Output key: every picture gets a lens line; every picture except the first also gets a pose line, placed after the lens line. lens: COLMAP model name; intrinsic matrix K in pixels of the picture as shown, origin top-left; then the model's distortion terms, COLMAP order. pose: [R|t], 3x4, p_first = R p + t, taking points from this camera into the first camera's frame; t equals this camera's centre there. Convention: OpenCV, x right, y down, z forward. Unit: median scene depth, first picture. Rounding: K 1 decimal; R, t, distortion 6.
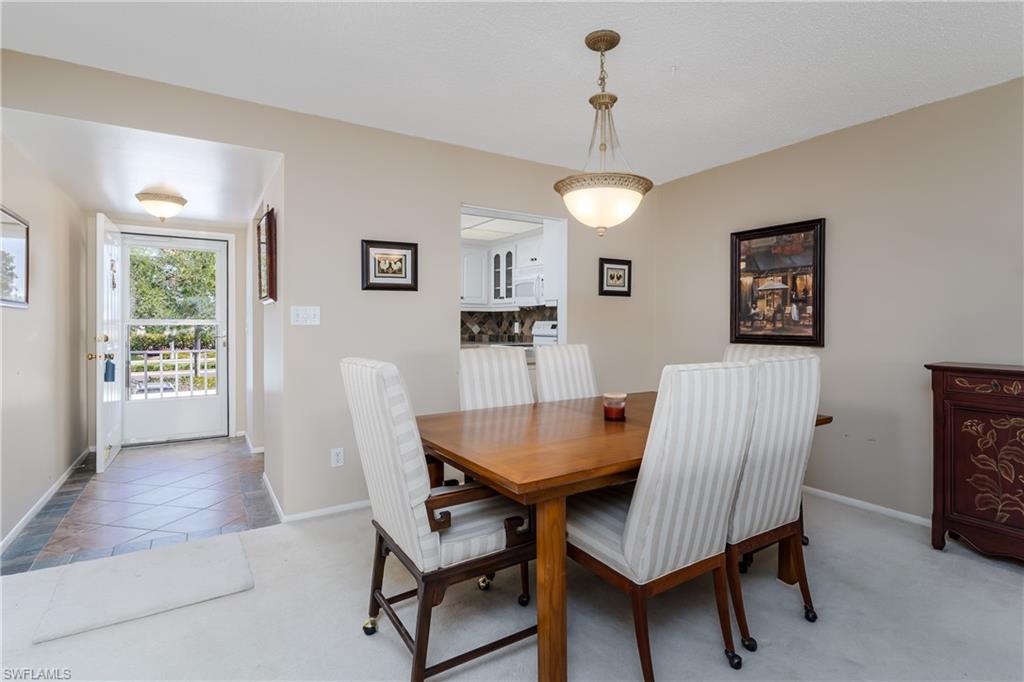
lens RADIAL K [[514.2, 0, 516.3], [0, 514.2, 326.9], [0, 0, 1]] dist [-0.001230, 0.000831]
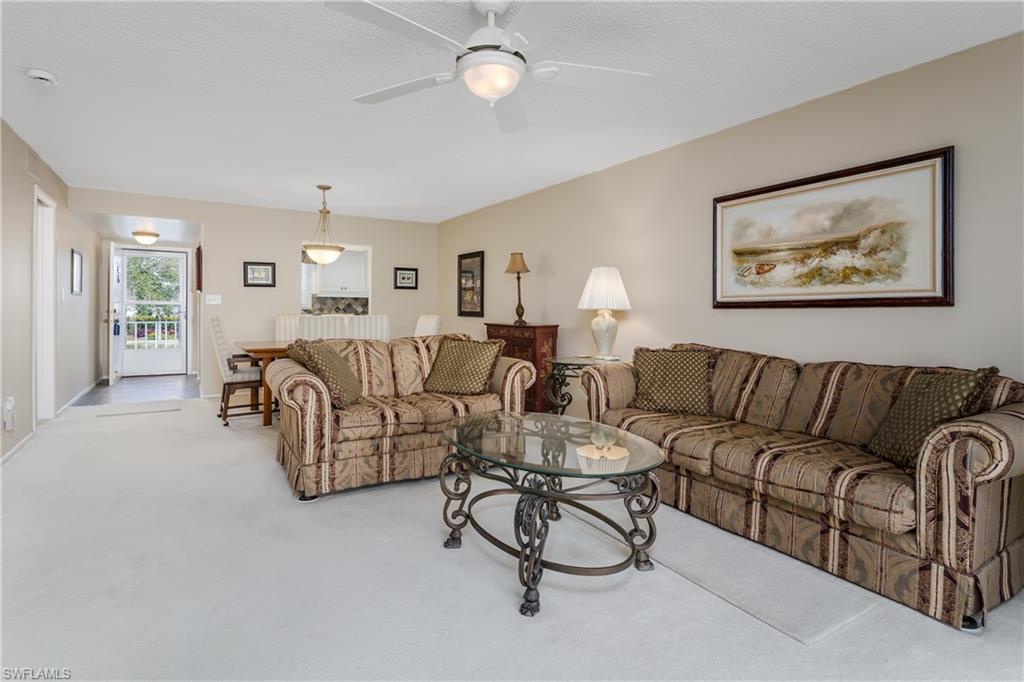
lens RADIAL K [[514.2, 0, 492.7], [0, 514.2, 310.9], [0, 0, 1]] dist [-0.001230, 0.000831]
pose [[0.999844, 0.007437, -0.016007, 0.572937], [-0.007458, 0.999971, -0.001219, 0.014713], [0.015997, 0.001338, 0.999871, -0.806002]]
